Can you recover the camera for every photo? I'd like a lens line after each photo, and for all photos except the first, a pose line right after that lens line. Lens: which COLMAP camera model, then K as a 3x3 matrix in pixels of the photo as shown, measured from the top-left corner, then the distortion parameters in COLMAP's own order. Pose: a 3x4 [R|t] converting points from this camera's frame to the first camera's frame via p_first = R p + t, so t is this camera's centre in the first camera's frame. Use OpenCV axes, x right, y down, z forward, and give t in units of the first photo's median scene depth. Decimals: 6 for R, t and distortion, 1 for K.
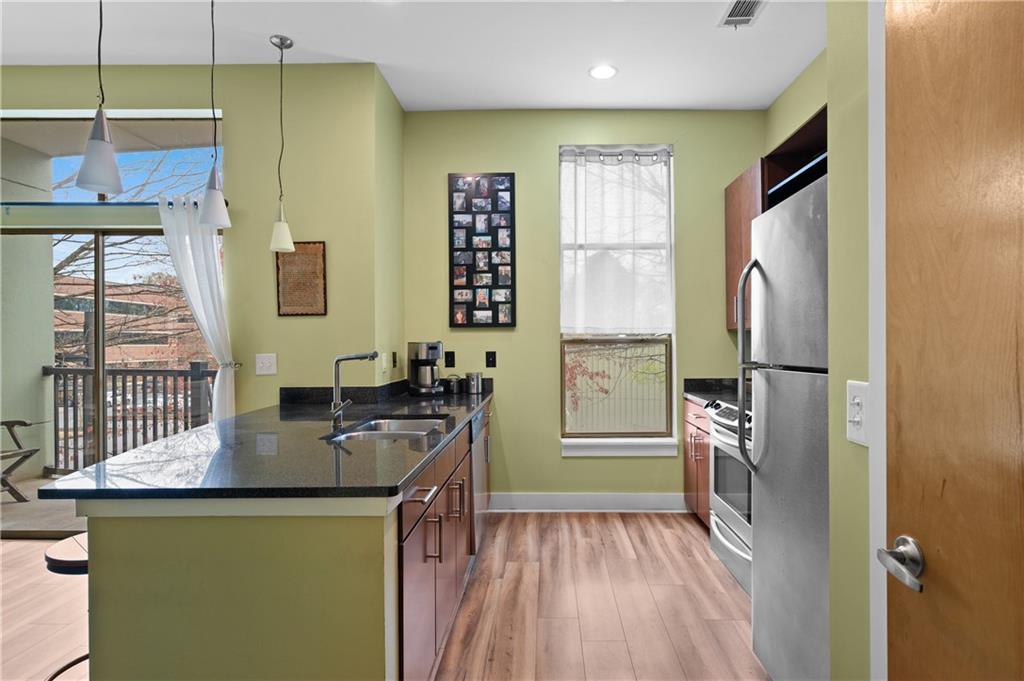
lens RADIAL K [[533.6, 0, 545.0], [0, 533.6, 344.9], [0, 0, 1]] dist [-0.004494, 0.002795]
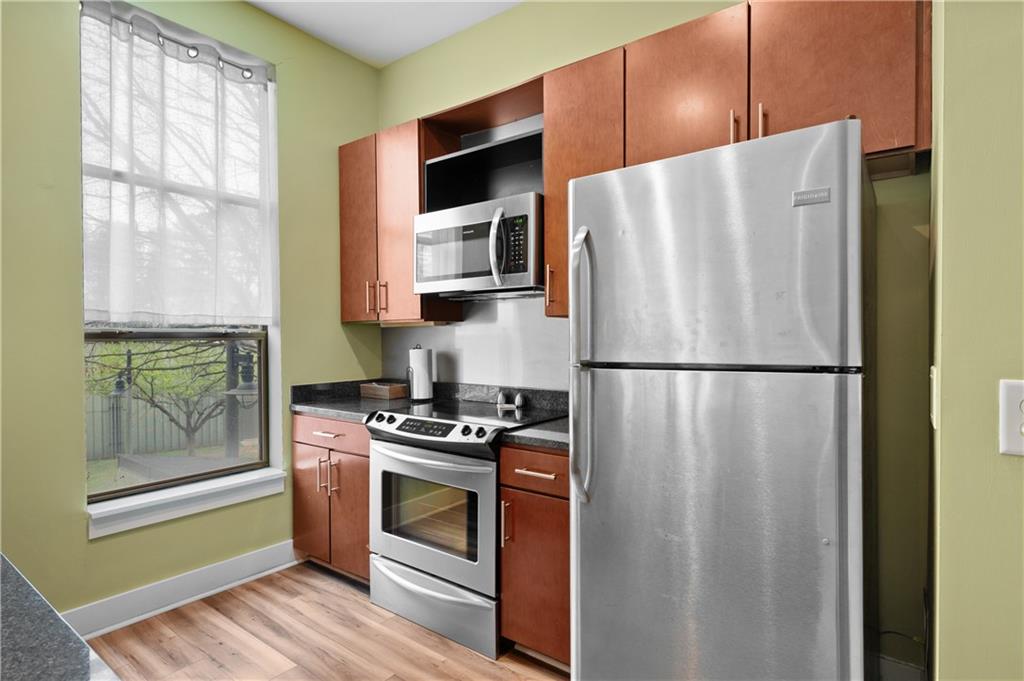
lens RADIAL K [[533.6, 0, 513.7], [0, 533.6, 342.4], [0, 0, 1]] dist [-0.004494, 0.002795]
pose [[0.596514, -0.004825, 0.802588, -0.152471], [0.002969, 0.999988, 0.003804, 0.000416], [-0.802597, 0.000114, 0.596522, 0.307348]]
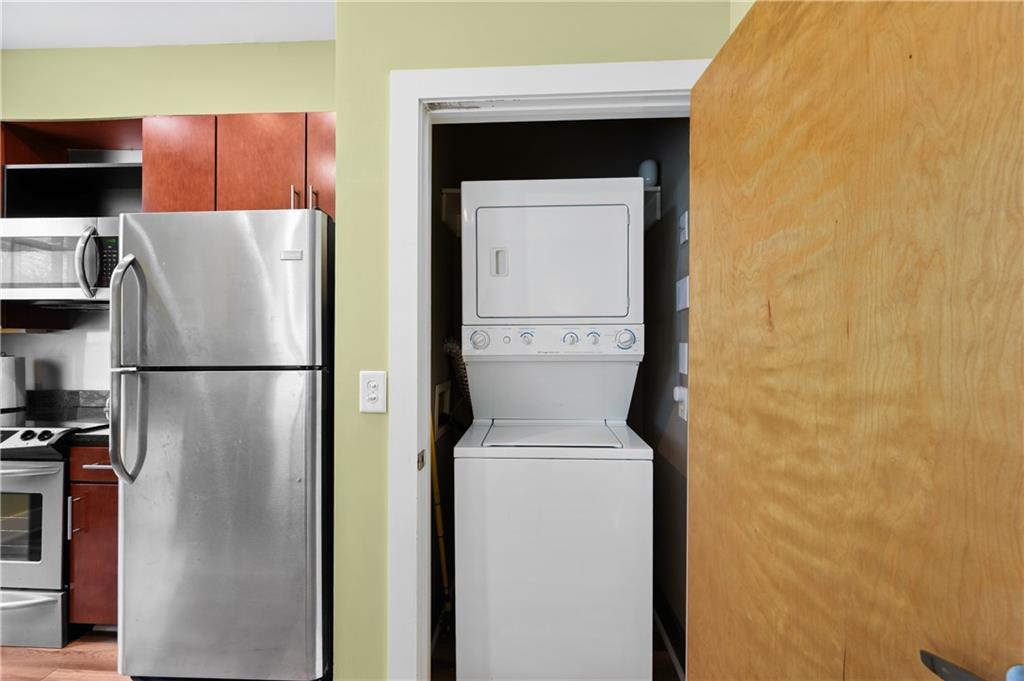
lens RADIAL K [[405.2, 0, 510.9], [0, 405.2, 345.7], [0, 0, 1]] dist [0.000419, 0.000458]
pose [[0.045384, 0.004876, 0.998958, -0.149454], [-0.000083, 0.999988, -0.004878, -0.000213], [-0.998970, 0.000139, 0.045384, 0.143494]]
